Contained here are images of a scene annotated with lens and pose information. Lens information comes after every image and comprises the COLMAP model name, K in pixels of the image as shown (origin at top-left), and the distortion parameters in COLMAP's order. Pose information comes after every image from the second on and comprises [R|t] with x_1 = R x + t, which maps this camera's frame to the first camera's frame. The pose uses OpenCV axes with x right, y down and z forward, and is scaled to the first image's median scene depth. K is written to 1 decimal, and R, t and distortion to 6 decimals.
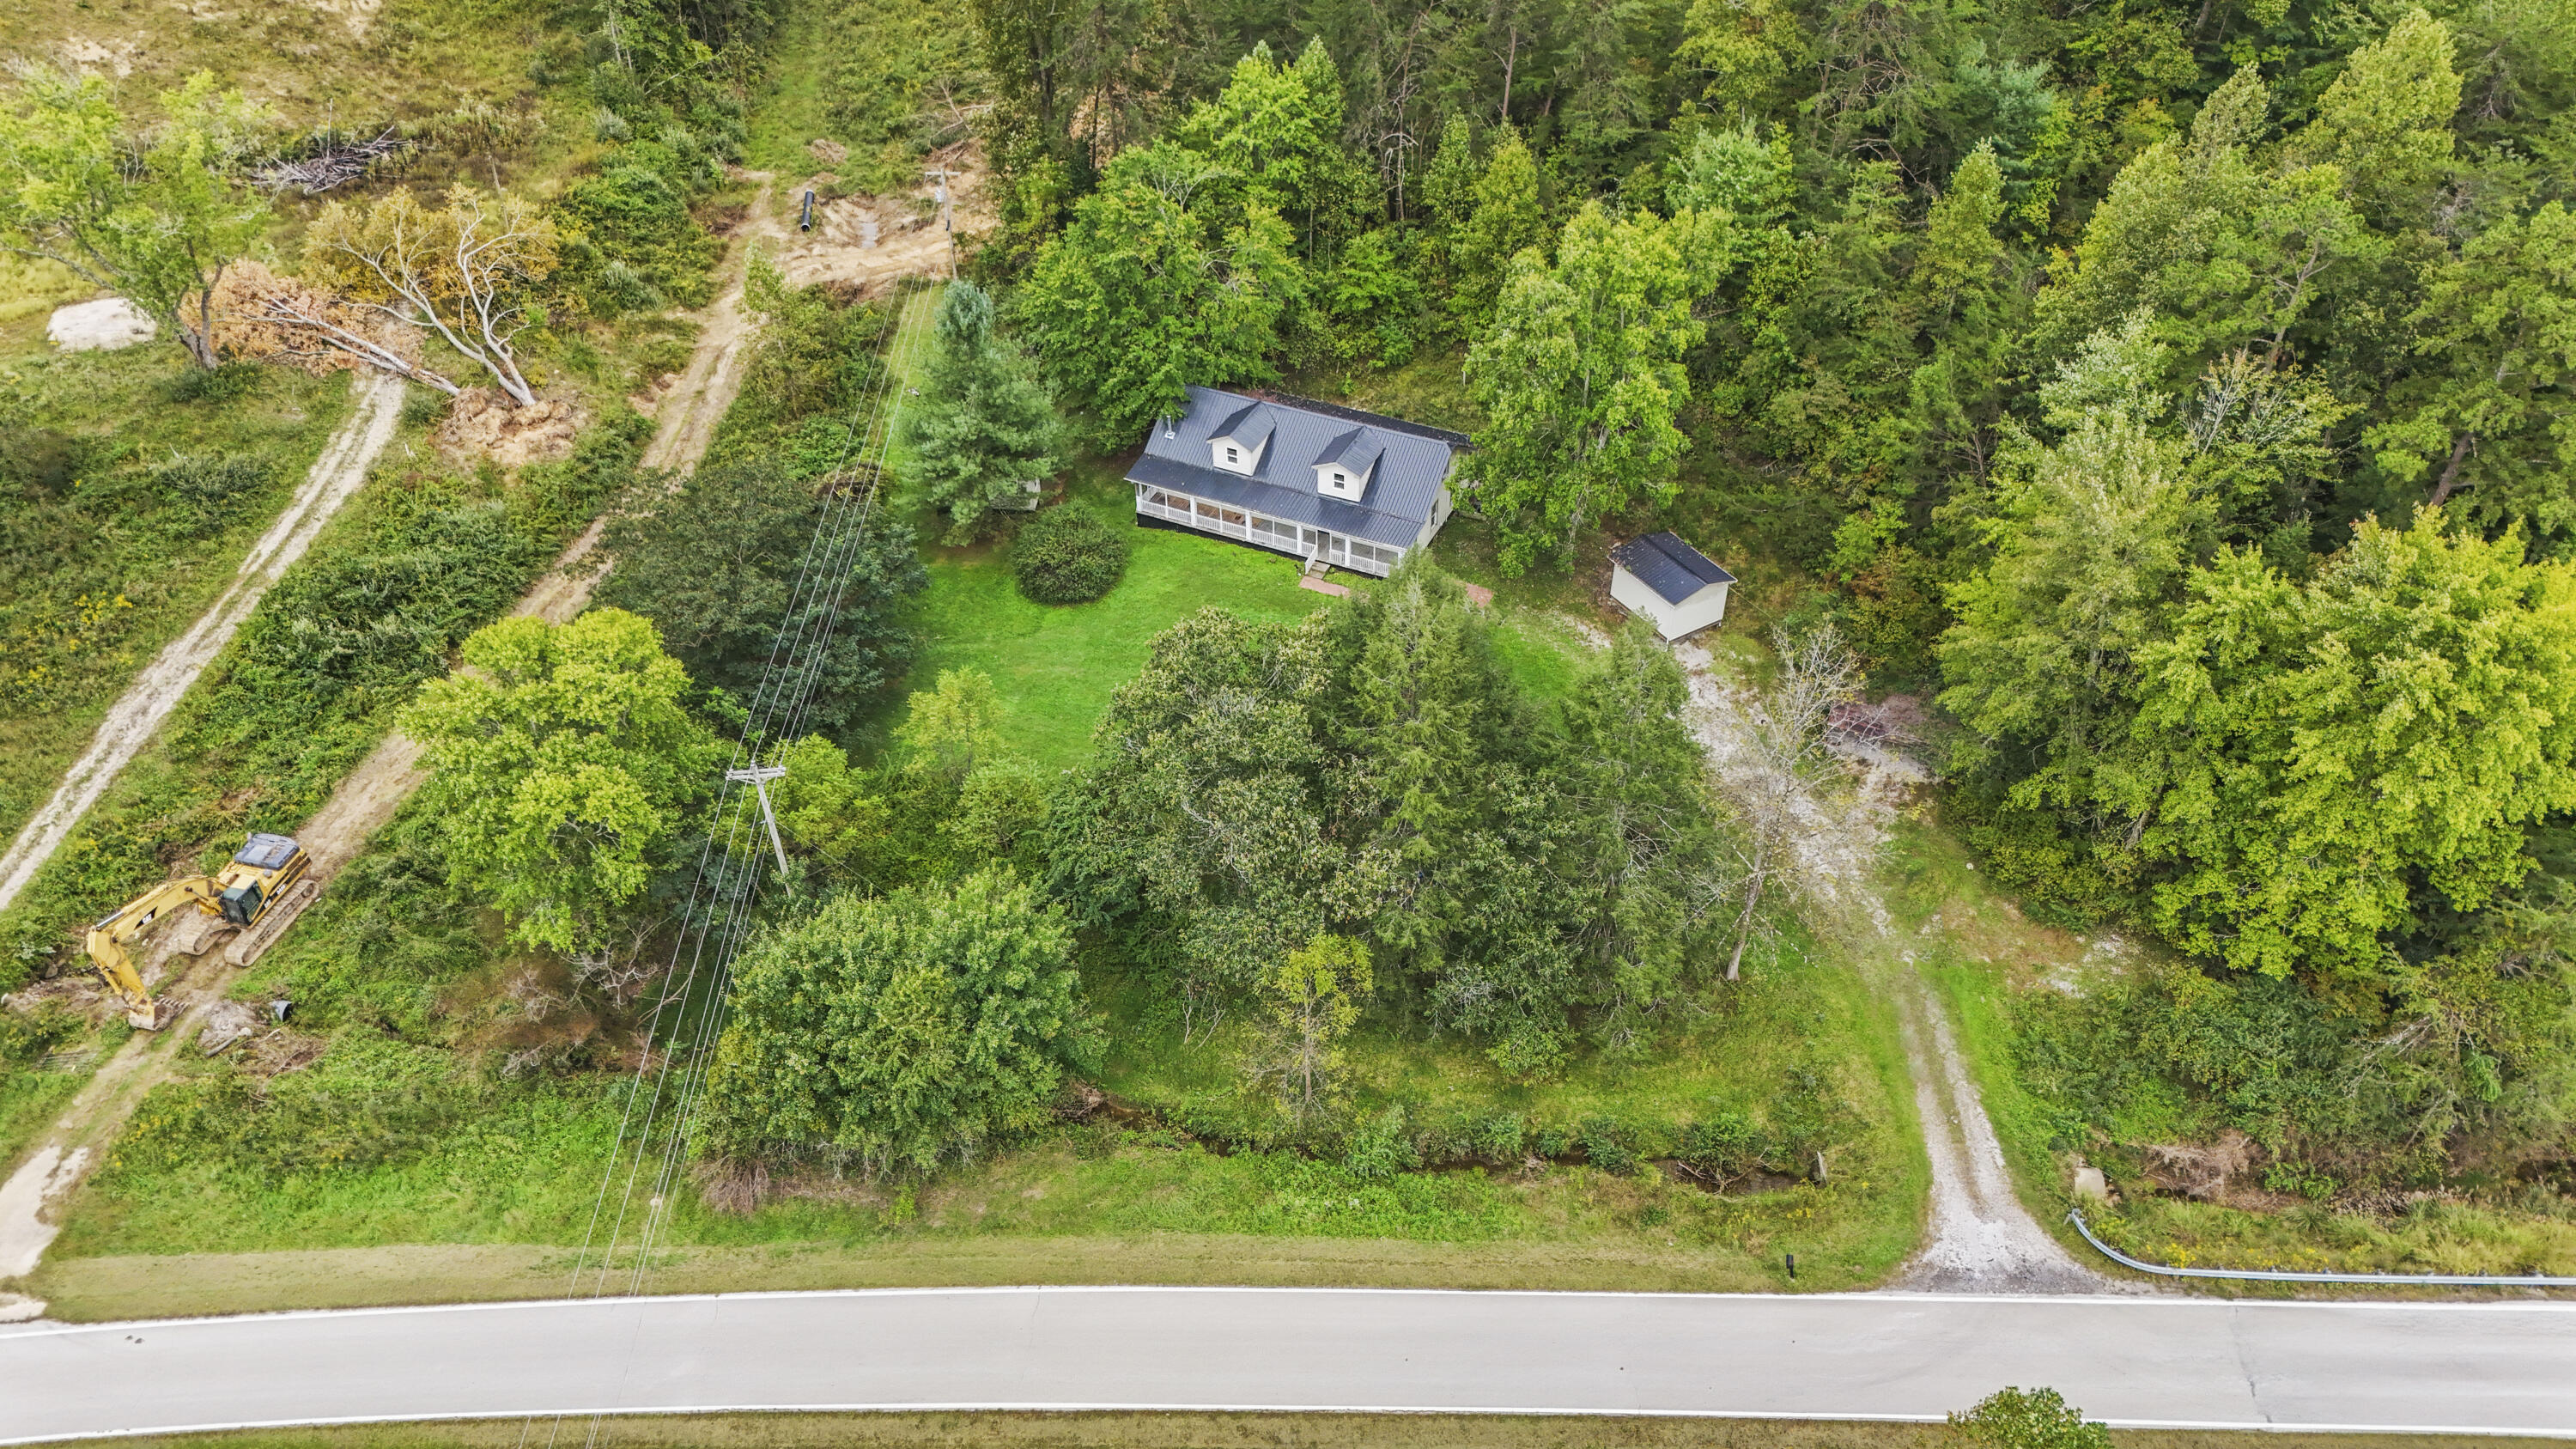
lens RADIAL K [[1903.4, 0, 1294.0], [0, 1903.4, 718.1], [0, 0, 1]] dist [0.037791, -0.009403]
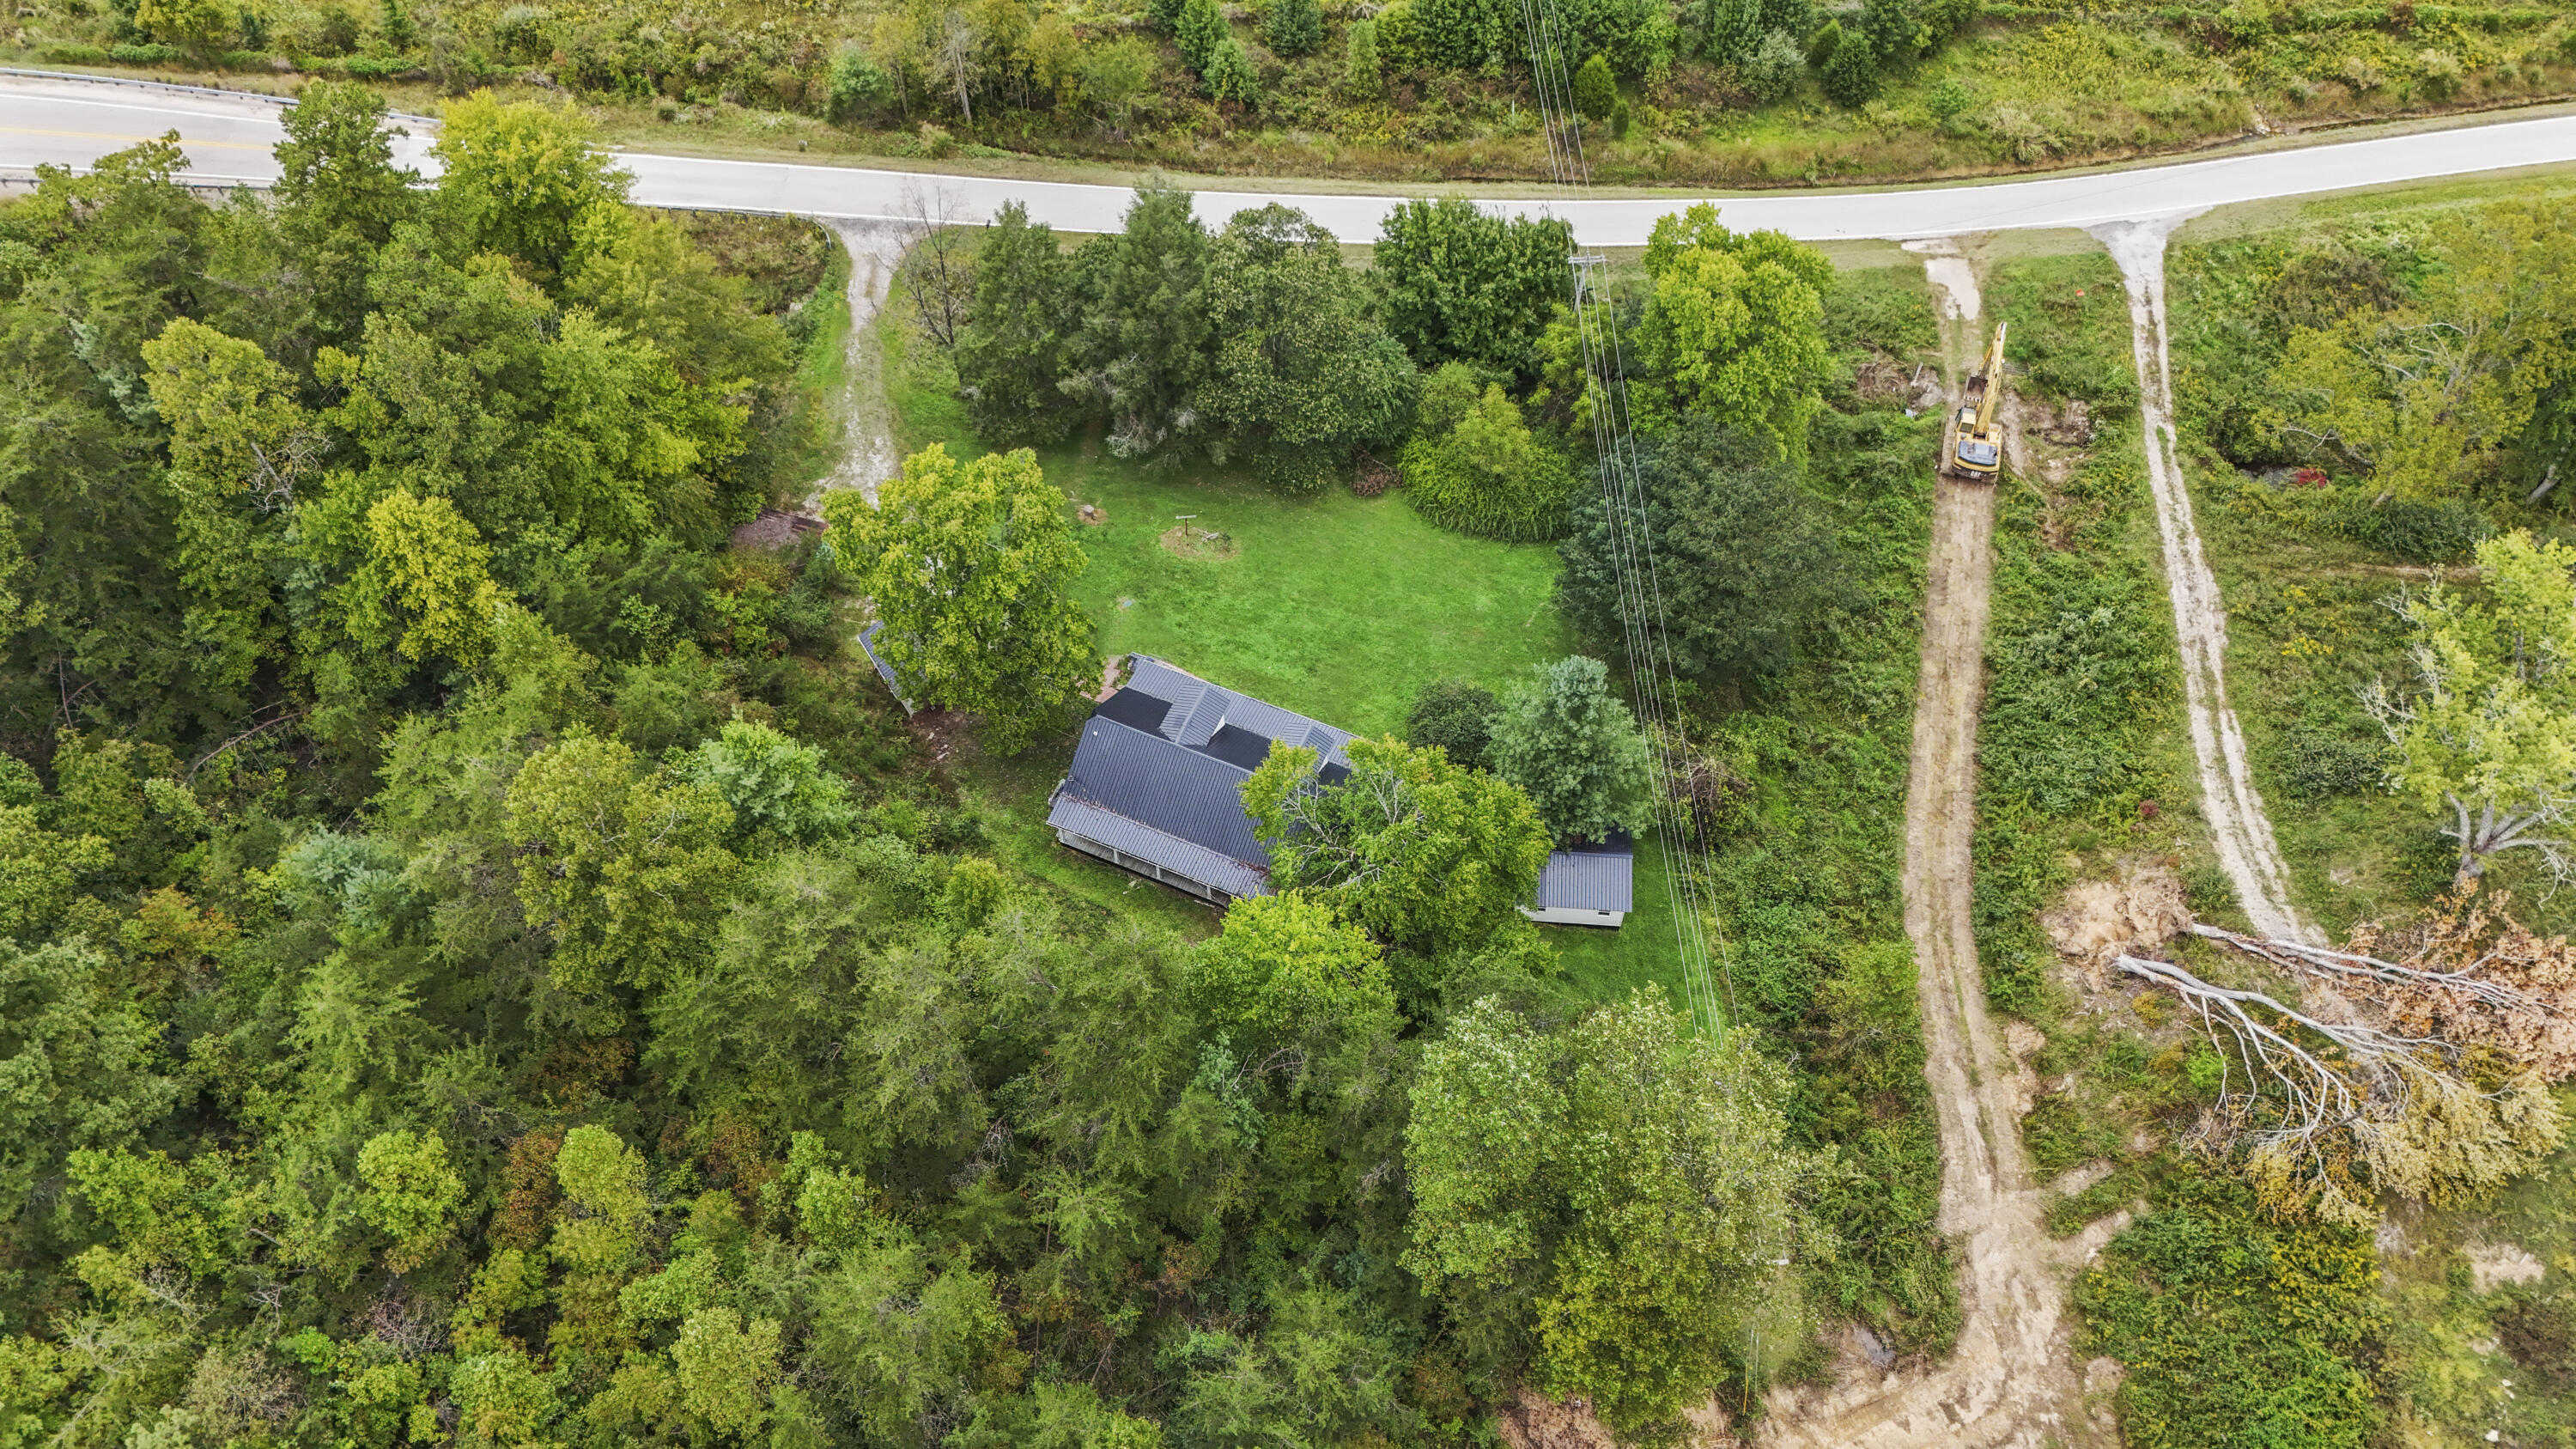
lens RADIAL K [[1903.4, 0, 1294.0], [0, 1903.4, 718.1], [0, 0, 1]] dist [0.037791, -0.009403]
pose [[-0.999715, 0.023701, -0.002732, -0.022076], [-0.005221, -0.105588, 0.994396, -1.166960], [0.023280, 0.994128, 0.105681, 0.899882]]
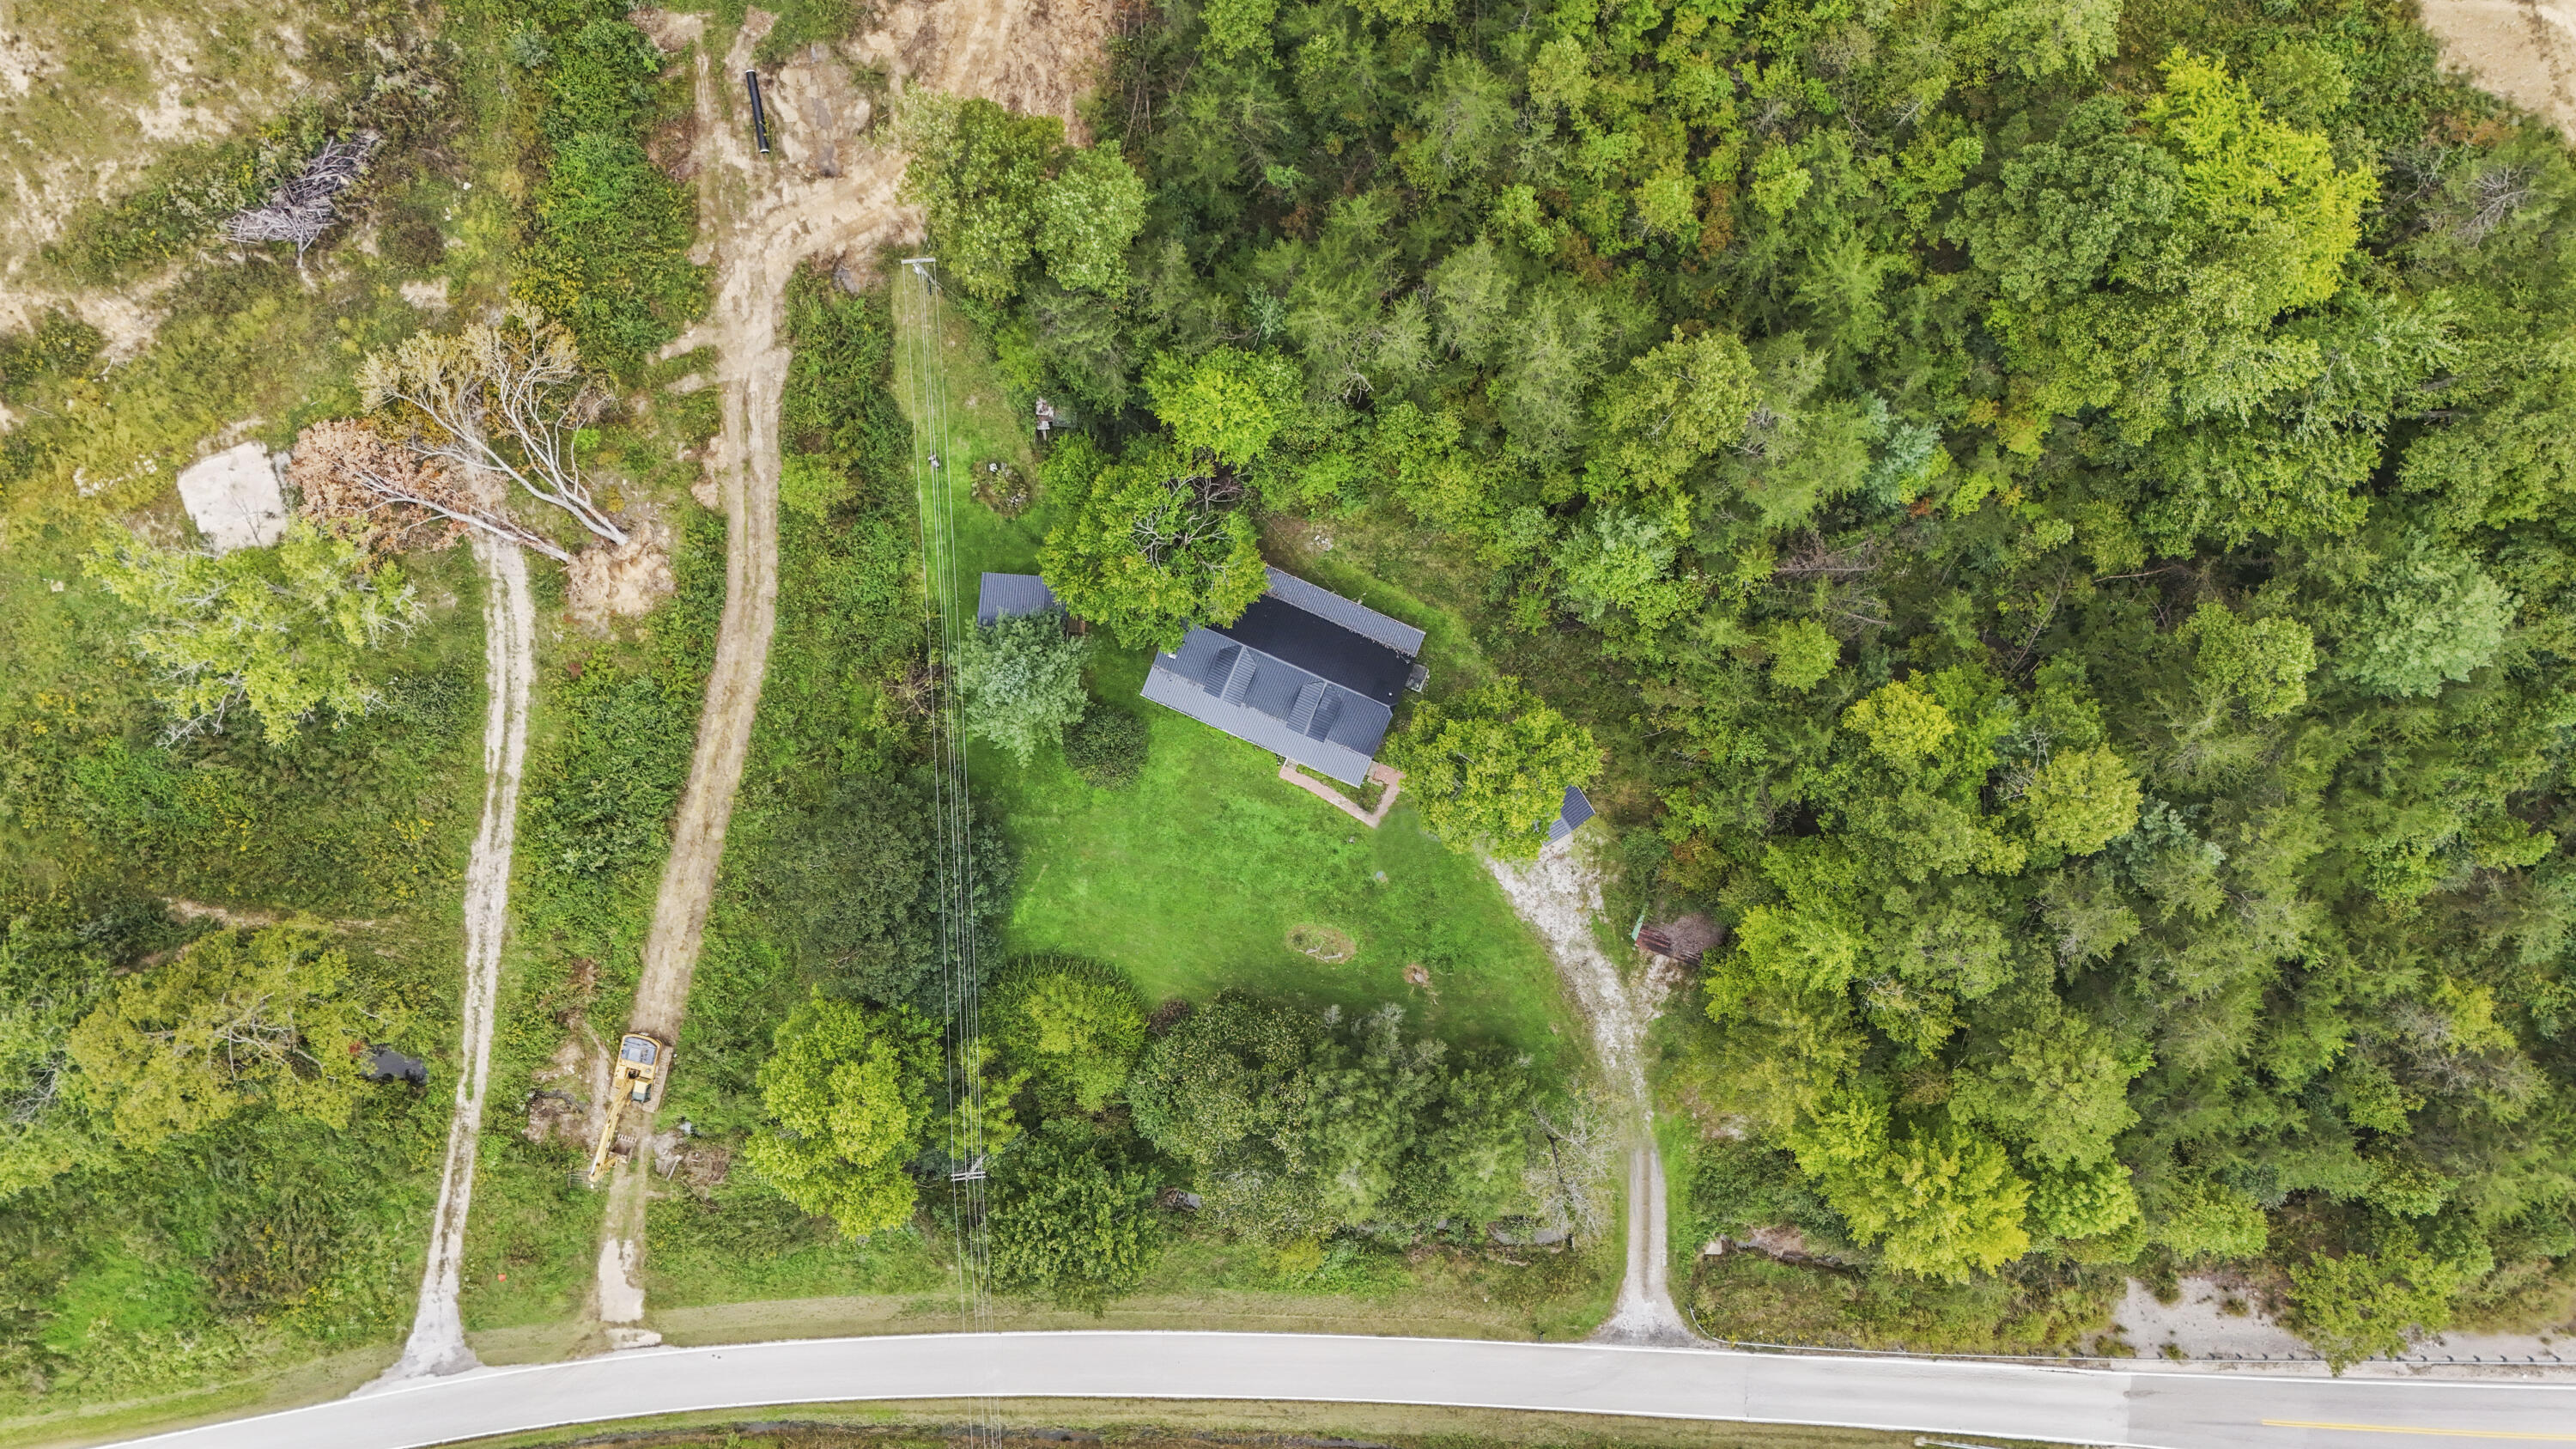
lens RADIAL K [[1903.4, 0, 1294.0], [0, 1903.4, 718.1], [0, 0, 1]] dist [0.037791, -0.009403]
pose [[0.999524, -0.030437, -0.005105, 0.022406], [0.022732, 0.614182, 0.788837, -1.166311], [-0.020874, -0.788578, 0.614581, 0.201630]]
